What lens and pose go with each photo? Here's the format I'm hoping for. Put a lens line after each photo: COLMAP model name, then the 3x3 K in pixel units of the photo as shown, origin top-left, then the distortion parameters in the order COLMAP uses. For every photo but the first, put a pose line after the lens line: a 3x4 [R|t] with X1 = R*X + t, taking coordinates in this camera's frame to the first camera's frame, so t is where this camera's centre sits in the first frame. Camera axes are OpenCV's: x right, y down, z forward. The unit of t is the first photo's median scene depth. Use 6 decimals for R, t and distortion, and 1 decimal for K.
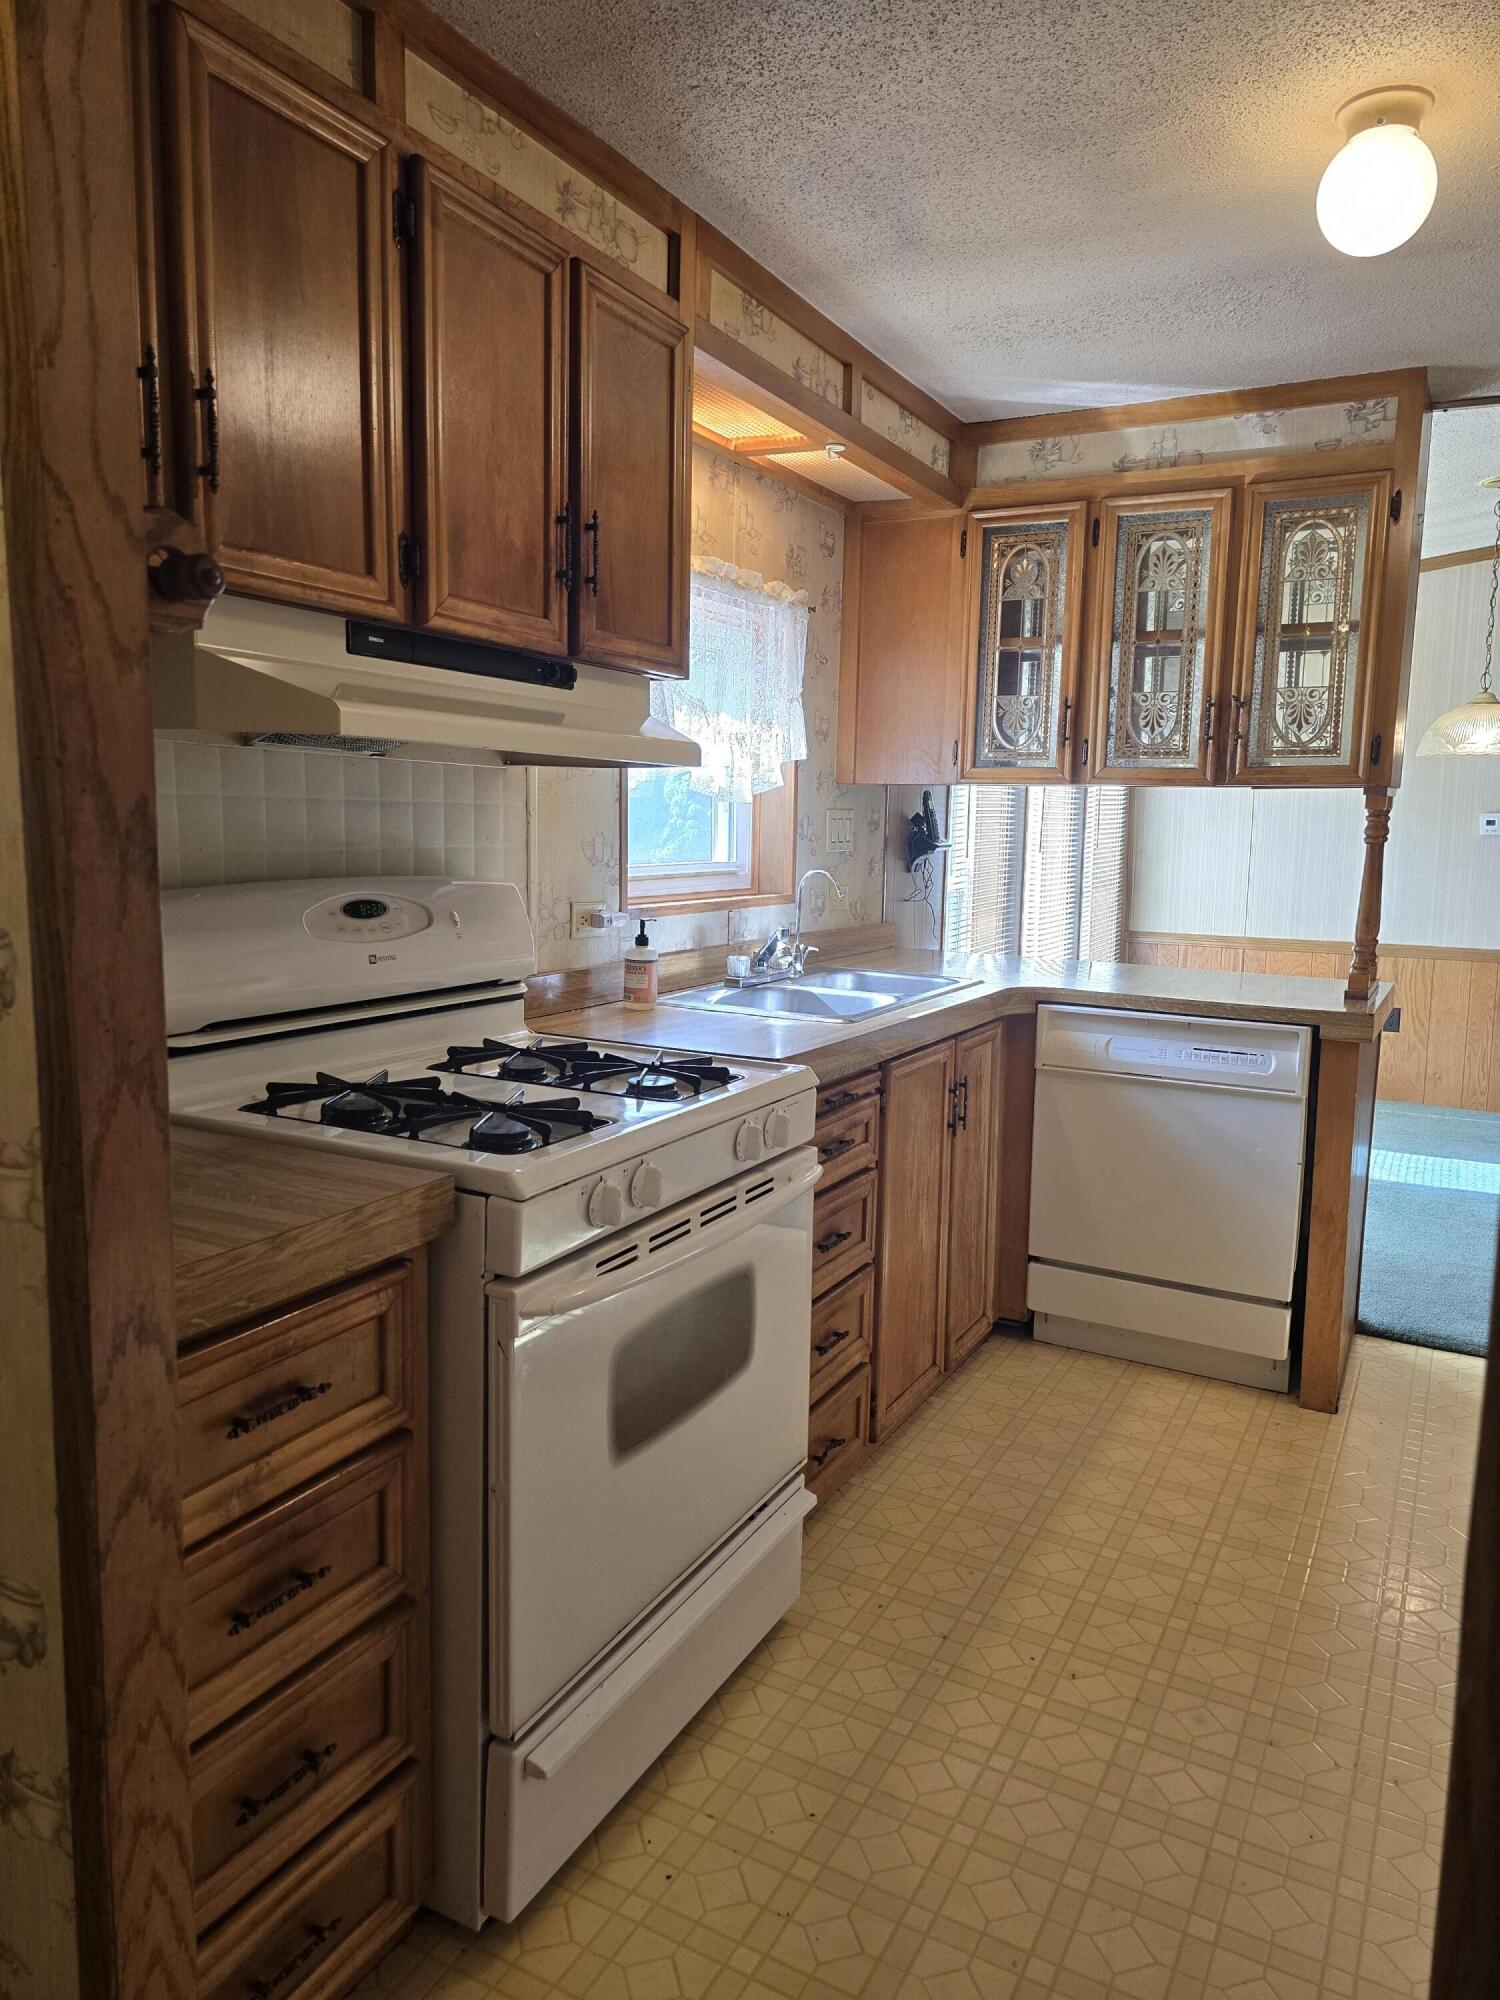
lens RADIAL K [[1343.3, 0, 768.8], [0, 1343.3, 985.4], [0, 0, 1]] dist [0.064664, -0.061831]
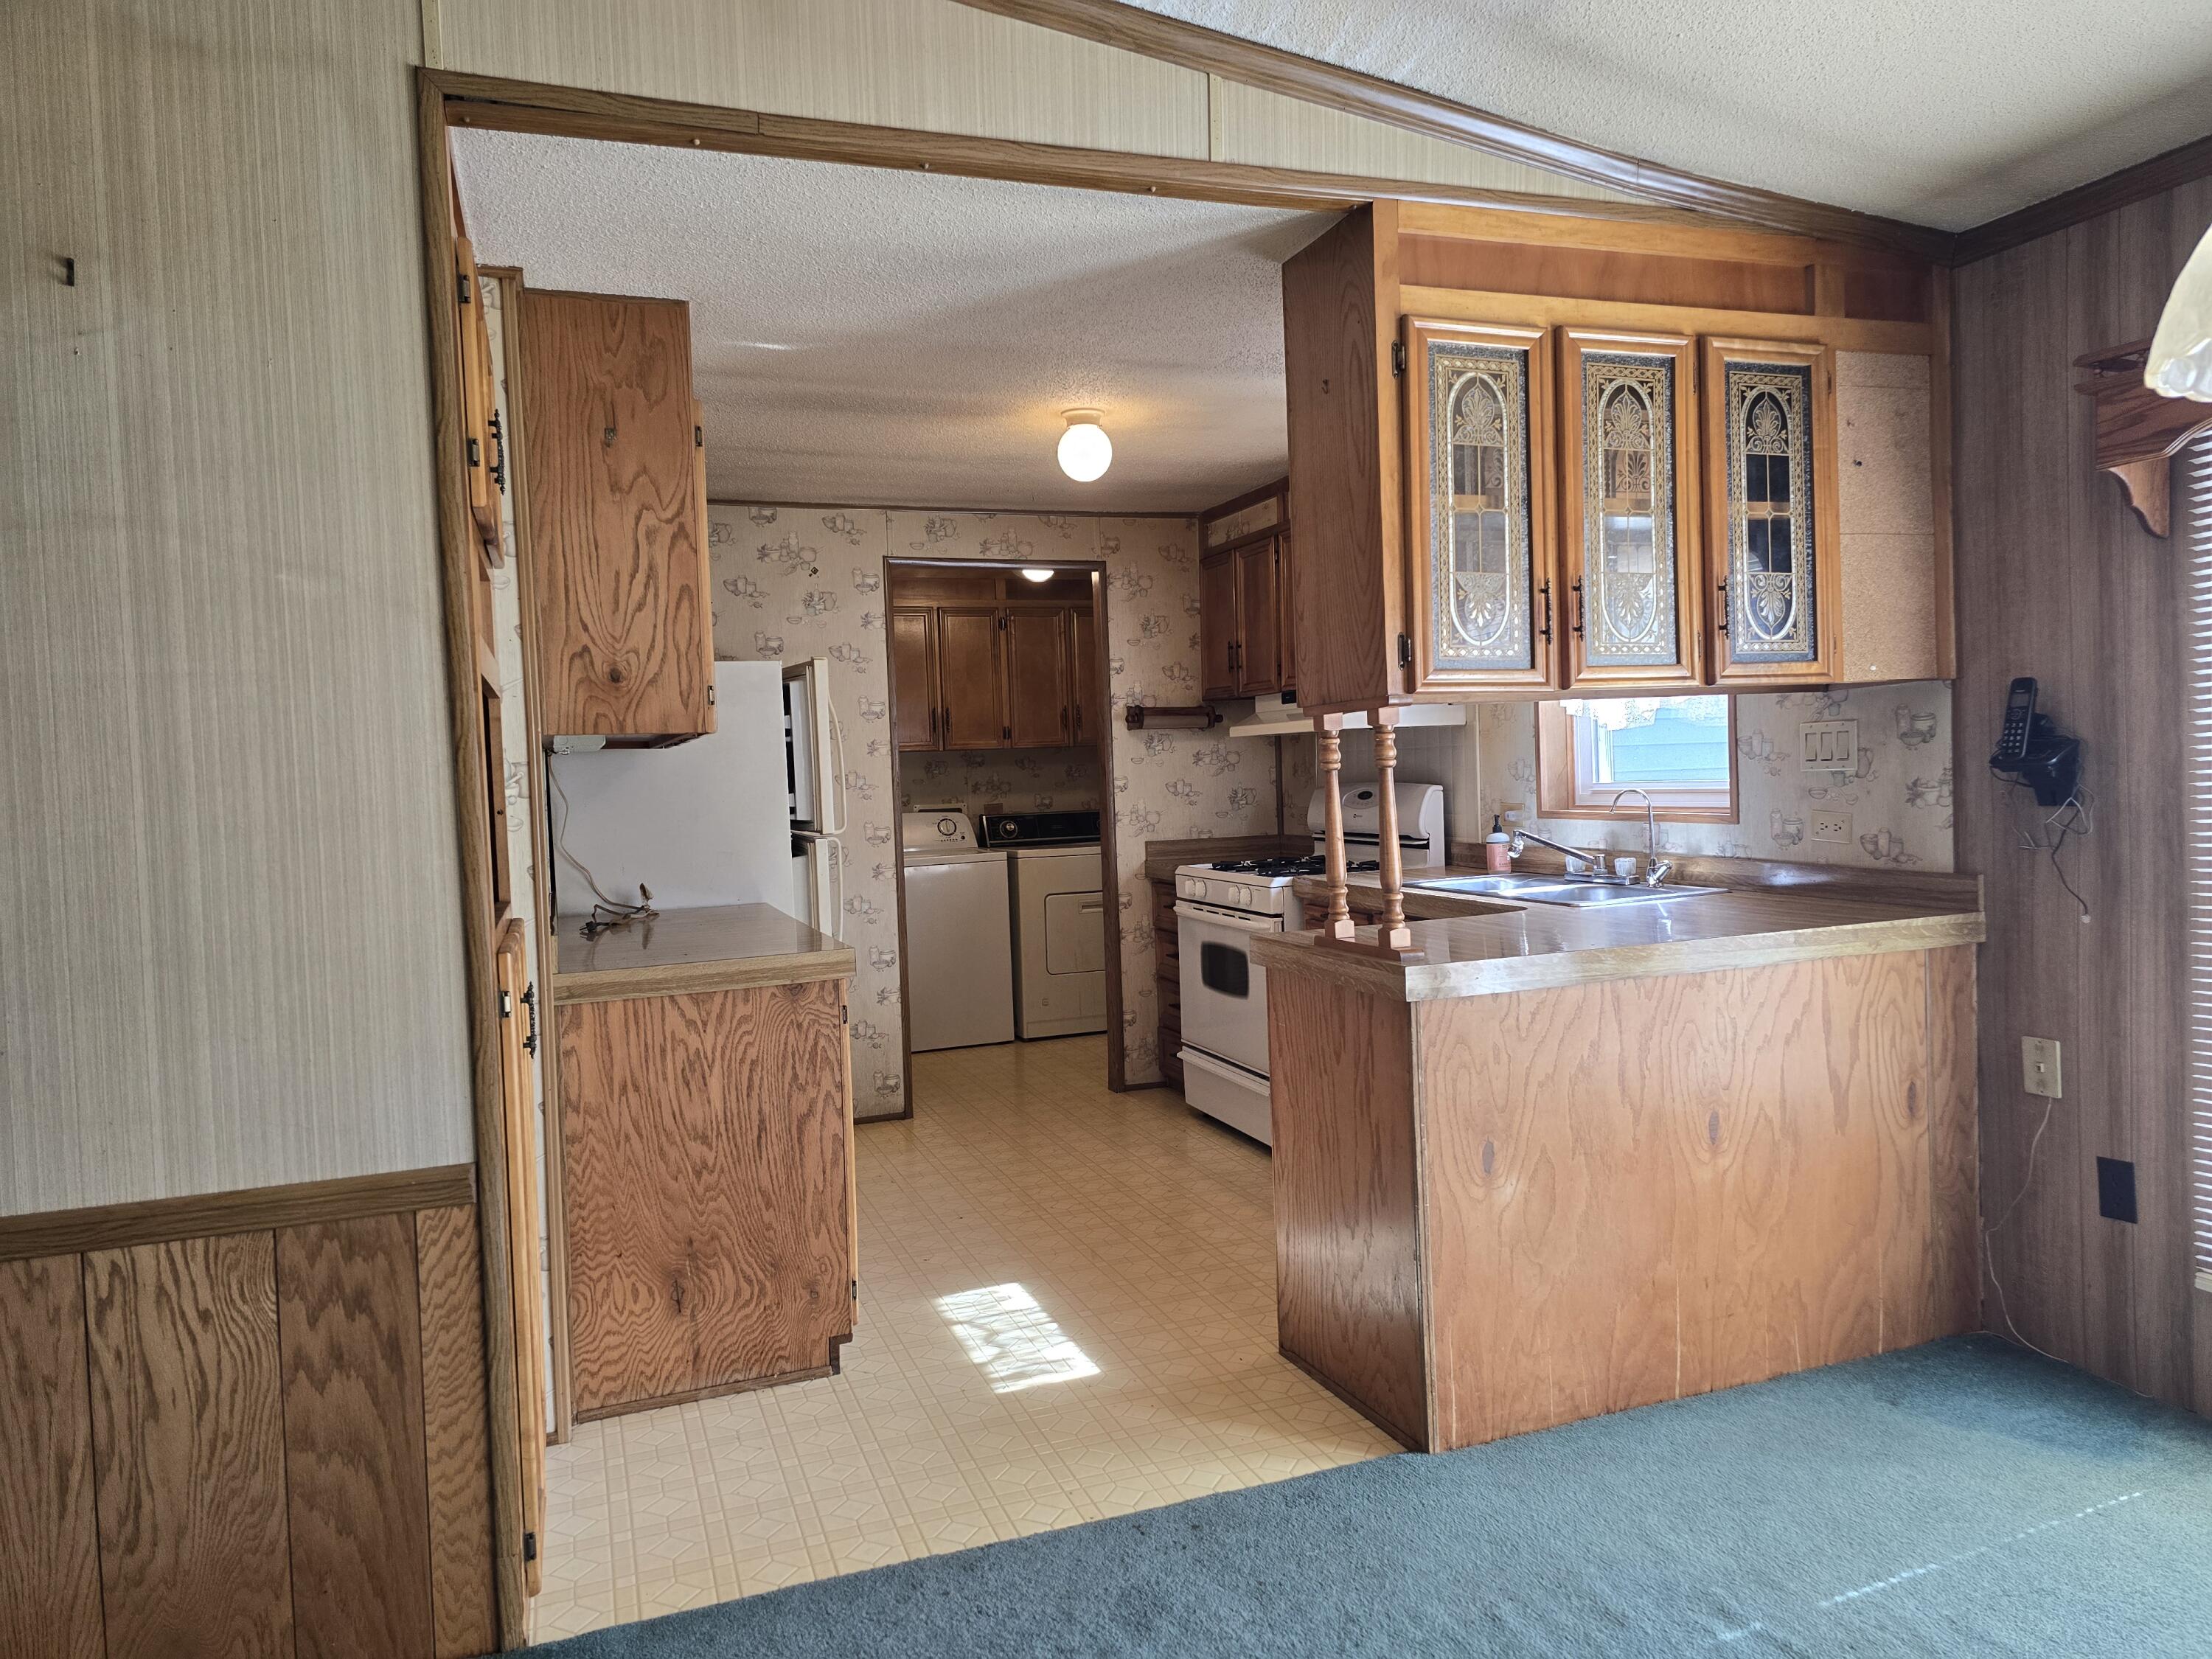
lens RADIAL K [[1485.7, 0, 1102.8], [0, 1485.7, 817.1], [0, 0, 1]] dist [0.064664, -0.061831]
pose [[-0.667432, 0.029290, -0.744095, 1.750298], [-0.071419, 0.992102, 0.103113, -0.227569], [0.741238, 0.121963, -0.660069, 2.130920]]
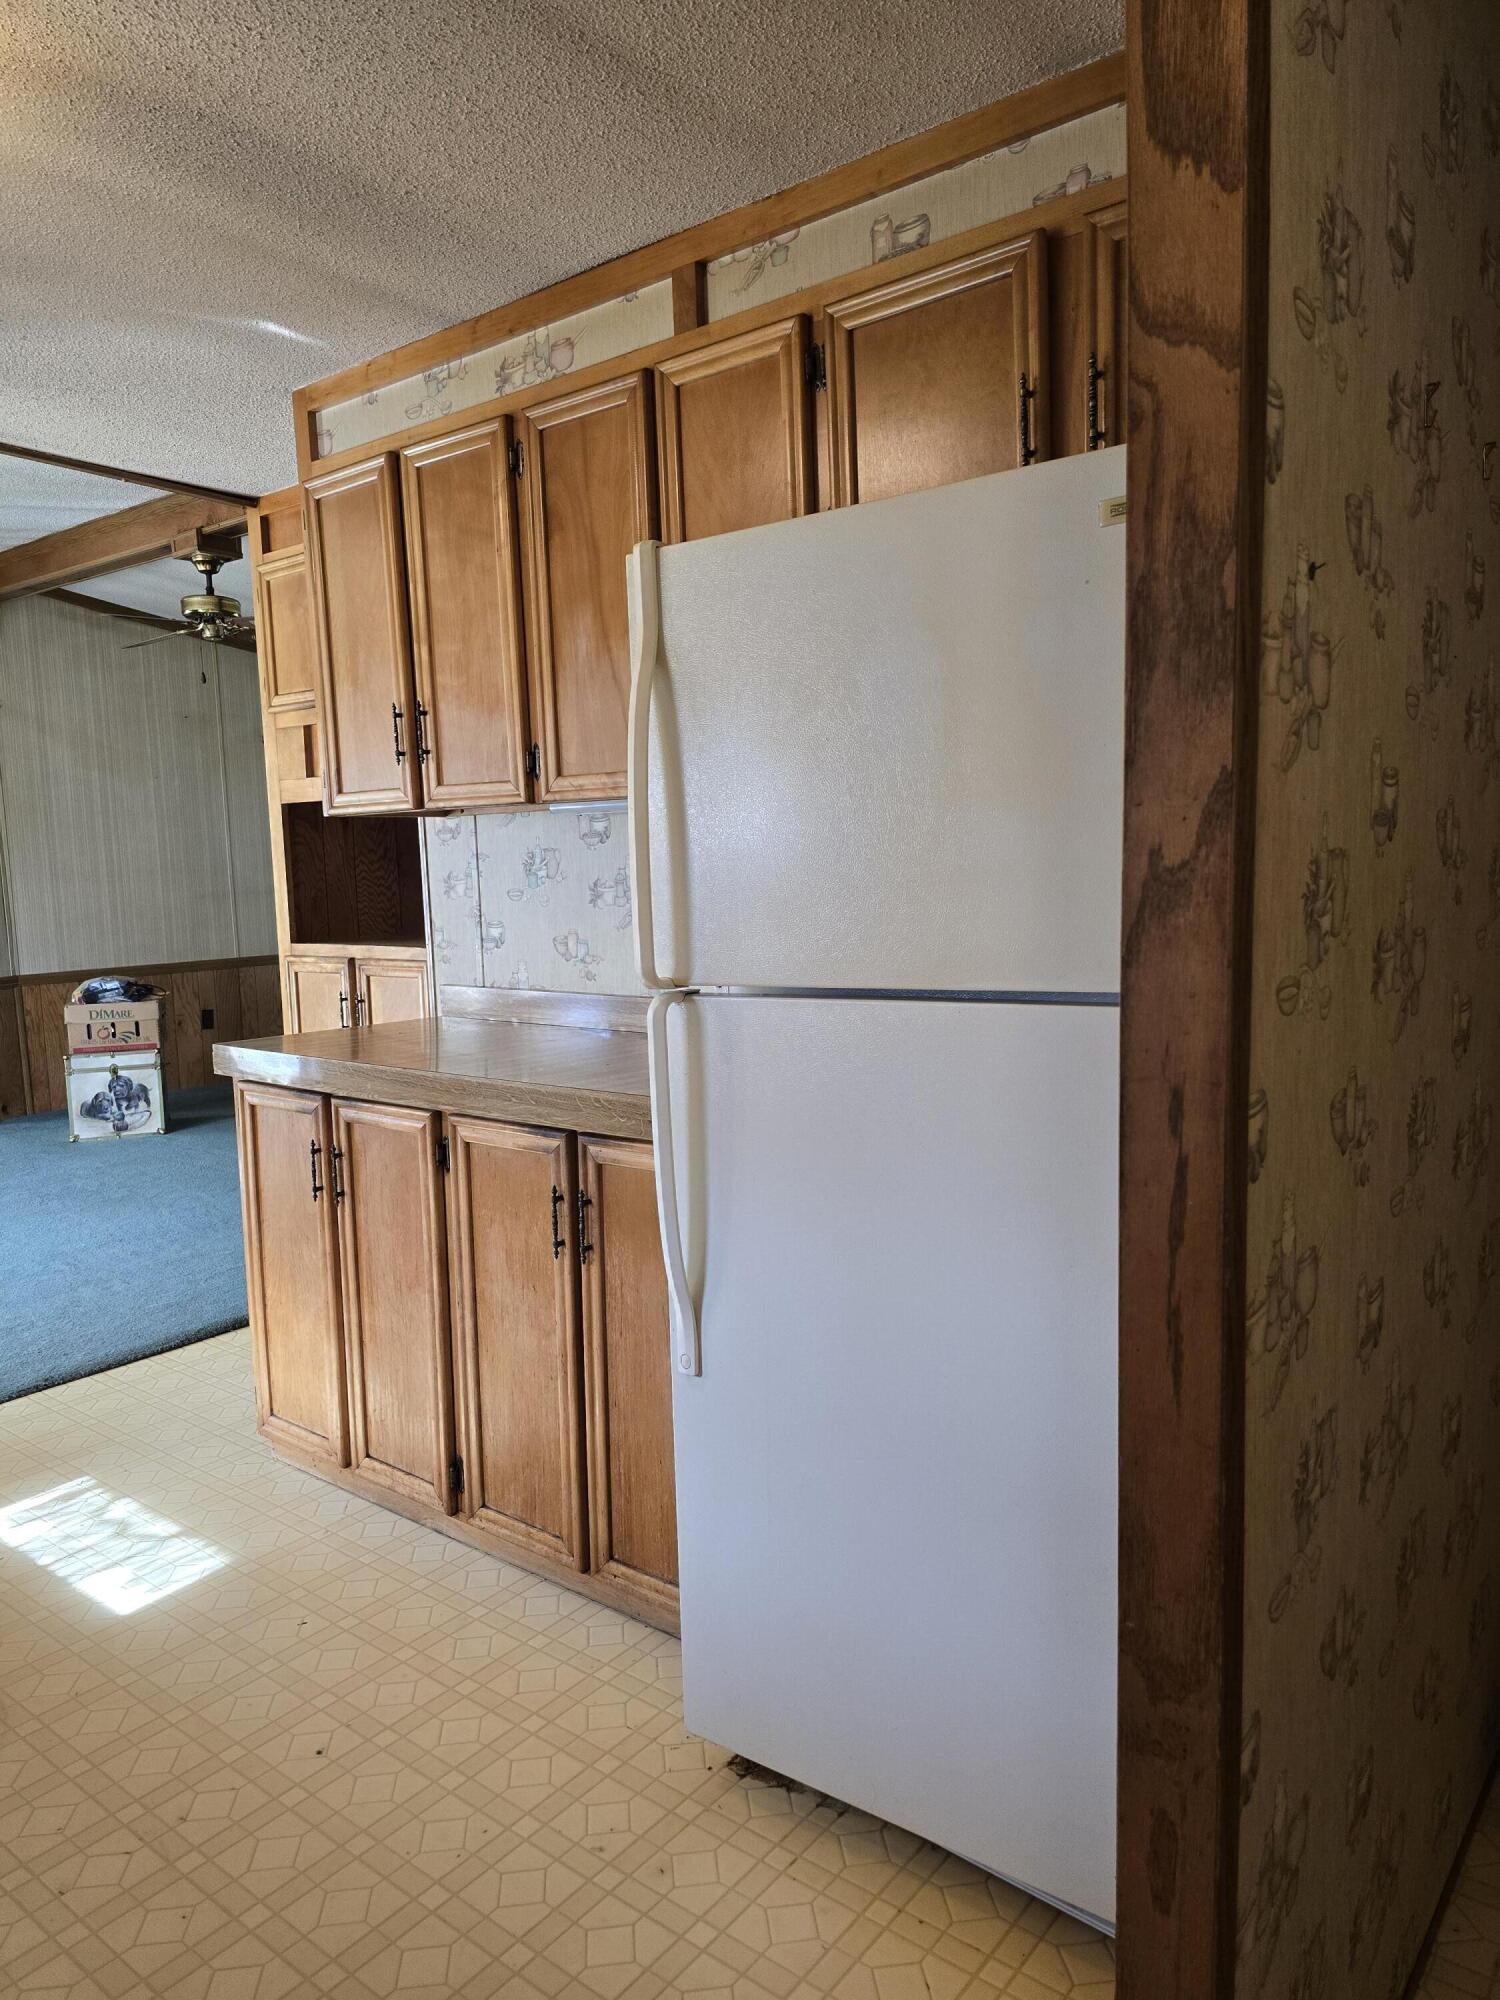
lens RADIAL K [[1343.3, 0, 752.9], [0, 1343.3, 1015.5], [0, 0, 1]] dist [0.064664, -0.061831]
pose [[0.180787, -0.135488, 0.974145, -0.289334], [0.154164, 0.982126, 0.107988, -0.022874], [-0.971365, 0.130655, 0.198443, 0.277808]]
